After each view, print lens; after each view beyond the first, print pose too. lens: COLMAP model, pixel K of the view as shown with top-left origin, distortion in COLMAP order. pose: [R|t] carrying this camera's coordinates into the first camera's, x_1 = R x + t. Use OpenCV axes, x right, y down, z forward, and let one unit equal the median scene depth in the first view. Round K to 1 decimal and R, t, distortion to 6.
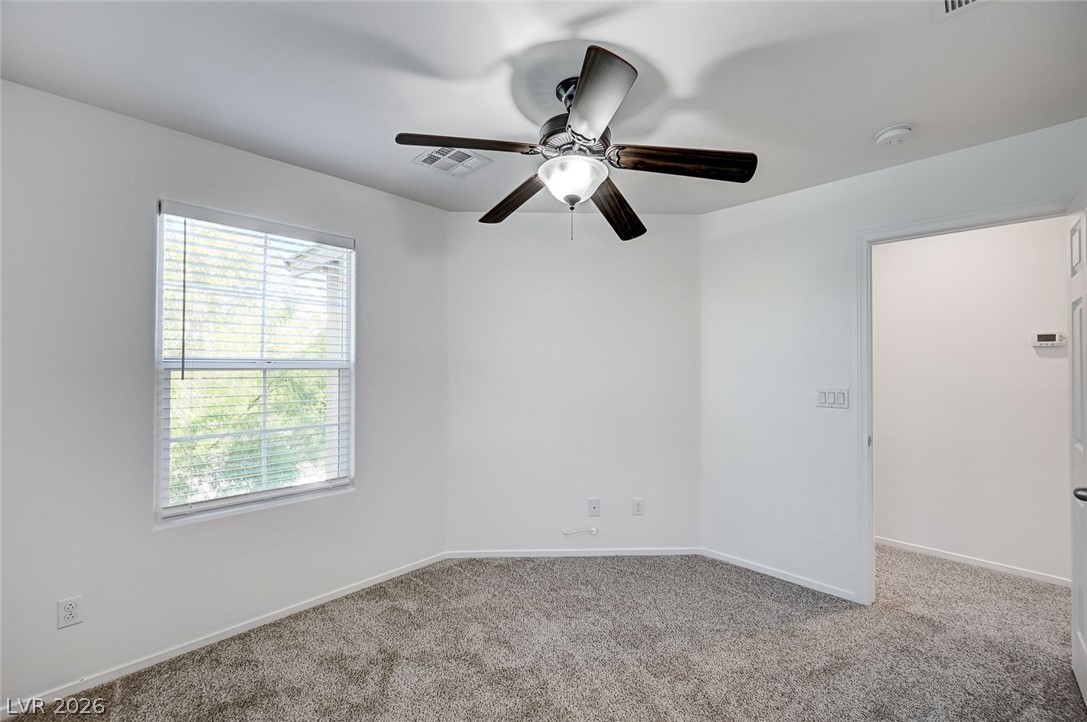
lens RADIAL K [[431.6, 0, 543.4], [0, 431.6, 366.1], [0, 0, 1]] dist [-0.000923, -0.000190]
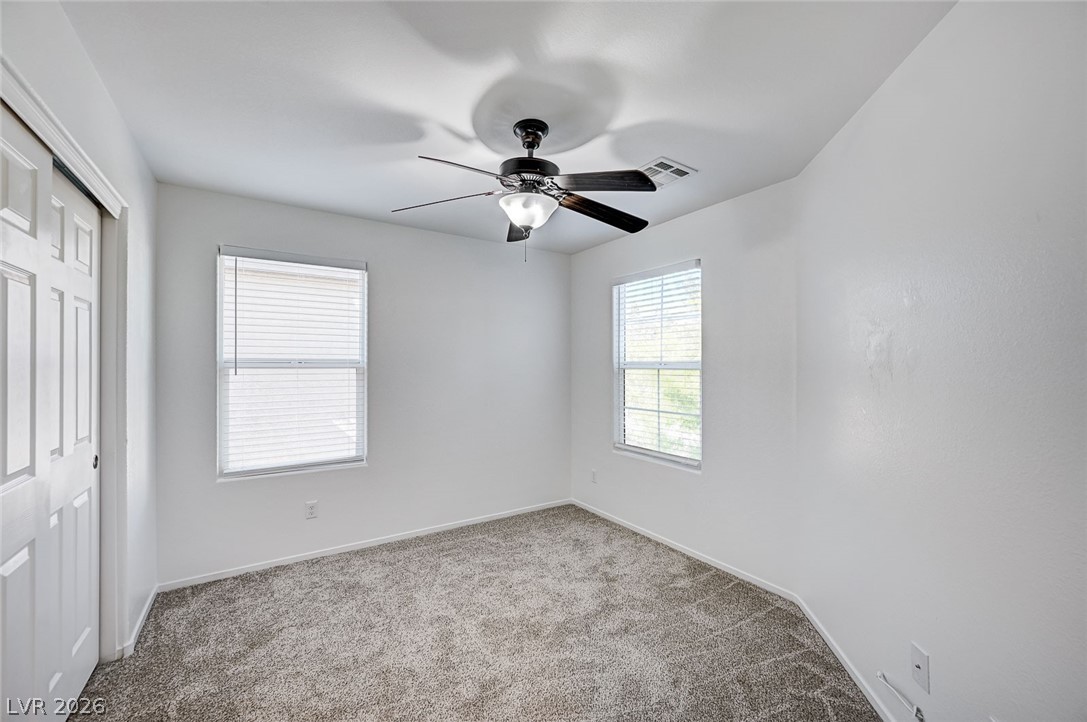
lens RADIAL K [[431.6, 0, 543.4], [0, 431.6, 366.1], [0, 0, 1]] dist [-0.000923, -0.000190]
pose [[-0.216850, -0.006341, -0.976184, 0.866743], [0.000926, 0.999977, -0.006702, 0.007292], [0.976205, -0.002357, -0.216839, 0.917191]]
